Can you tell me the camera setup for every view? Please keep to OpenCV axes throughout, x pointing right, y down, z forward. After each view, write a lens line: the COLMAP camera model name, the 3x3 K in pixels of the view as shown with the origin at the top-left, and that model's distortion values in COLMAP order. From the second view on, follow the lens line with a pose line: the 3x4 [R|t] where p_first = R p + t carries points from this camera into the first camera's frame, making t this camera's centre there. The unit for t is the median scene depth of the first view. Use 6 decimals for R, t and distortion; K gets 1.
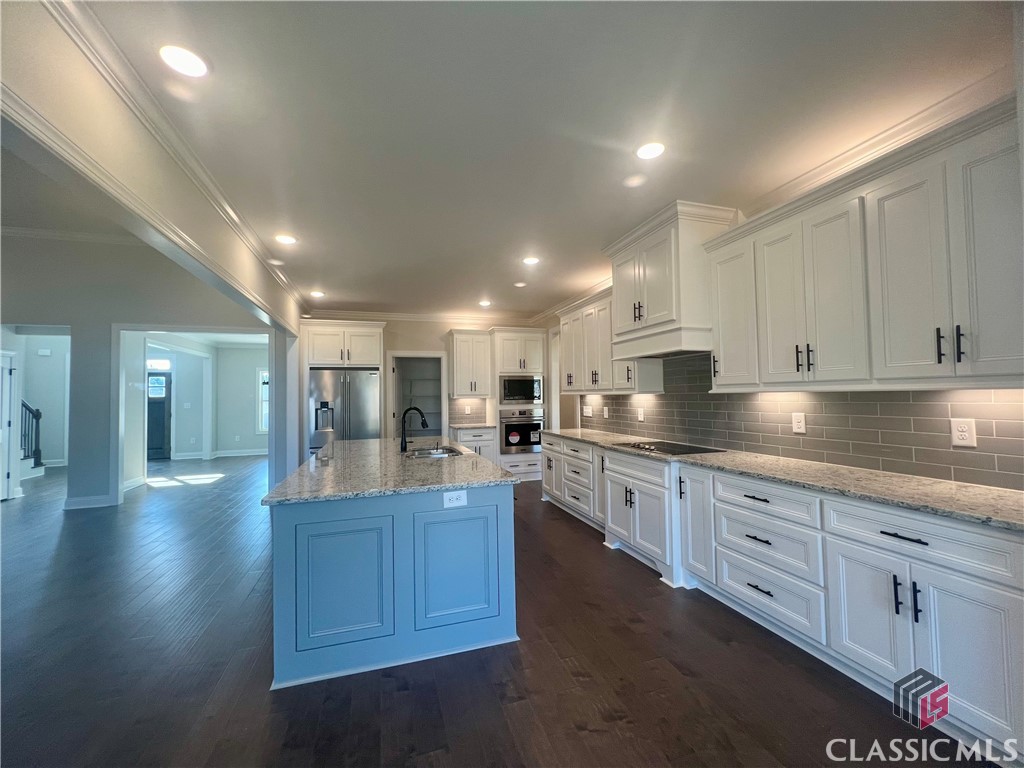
lens RADIAL K [[409.5, 0, 505.4], [0, 409.5, 384.1], [0, 0, 1]] dist [-0.002207, 0.000769]
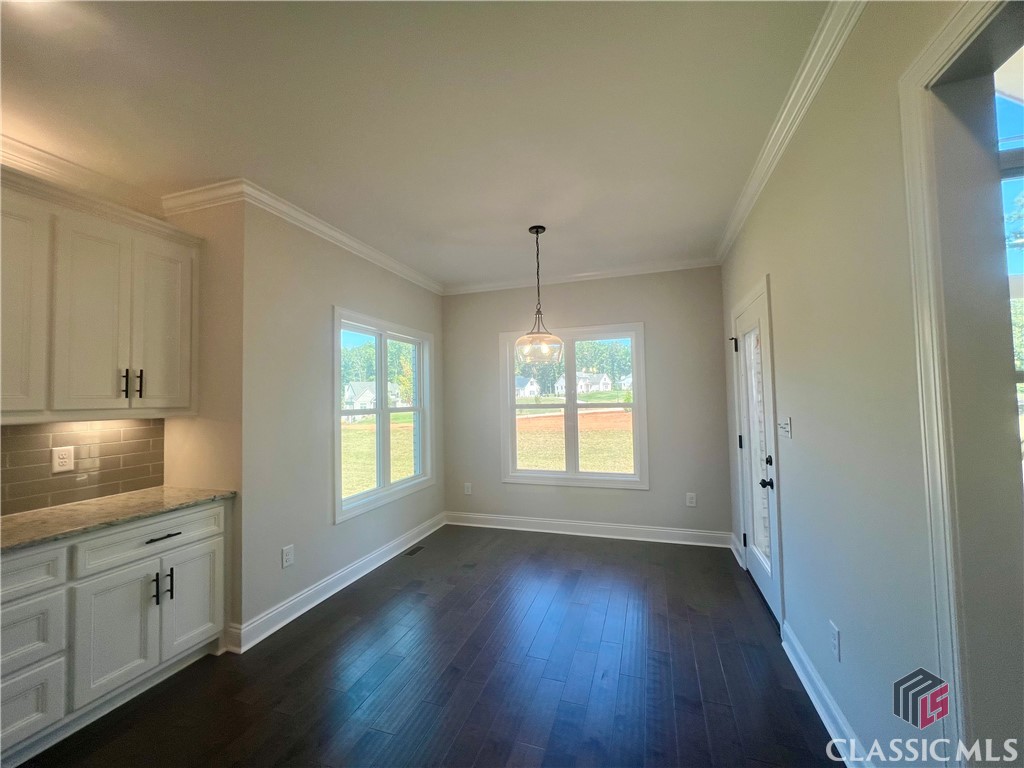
lens RADIAL K [[409.5, 0, 511.7], [0, 409.5, 381.8], [0, 0, 1]] dist [-0.002207, 0.000769]
pose [[-0.811689, 0.061492, 0.580845, -0.251077], [0.022393, 0.996988, -0.074255, 0.008059], [-0.583661, -0.047265, -0.810621, 0.561045]]
